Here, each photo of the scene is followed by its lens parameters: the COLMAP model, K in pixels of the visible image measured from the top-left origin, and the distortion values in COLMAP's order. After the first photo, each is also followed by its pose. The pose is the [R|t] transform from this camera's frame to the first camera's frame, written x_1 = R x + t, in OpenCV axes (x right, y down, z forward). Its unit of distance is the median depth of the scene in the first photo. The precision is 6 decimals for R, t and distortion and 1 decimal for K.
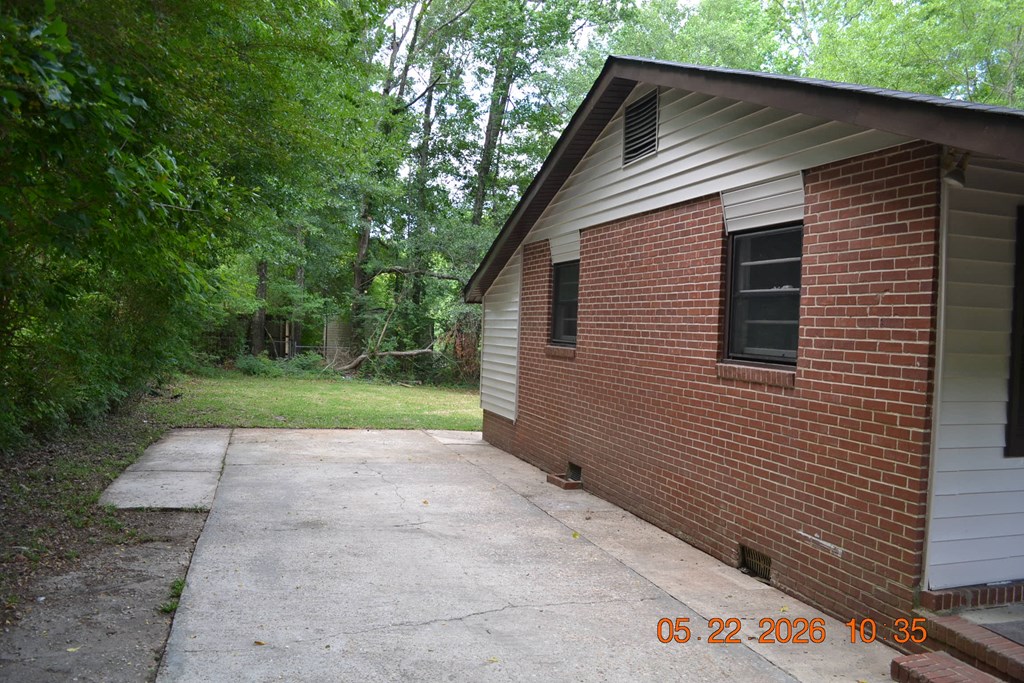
lens RADIAL K [[820.3, 0, 509.2], [0, 820.3, 348.8], [0, 0, 1]] dist [-0.083353, 0.012444]
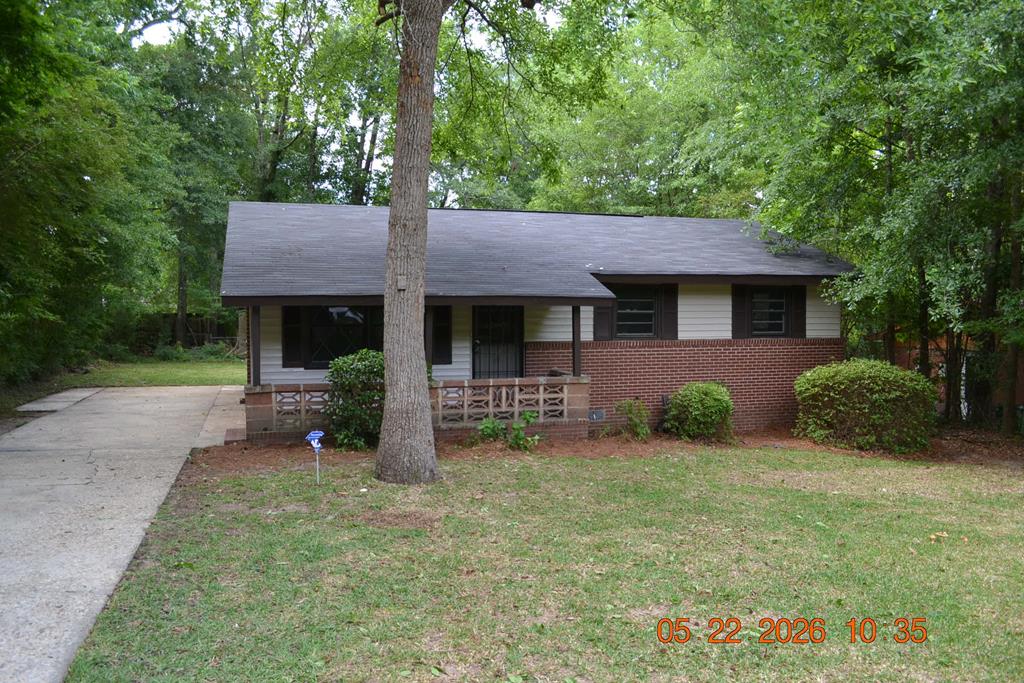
lens RADIAL K [[820.3, 0, 509.2], [0, 820.3, 348.8], [0, 0, 1]] dist [-0.083353, 0.012444]
pose [[0.999197, -0.034226, 0.020838, 0.470864], [0.033767, 0.999188, 0.021968, 0.007686], [-0.021573, -0.021247, 0.999541, -0.709661]]
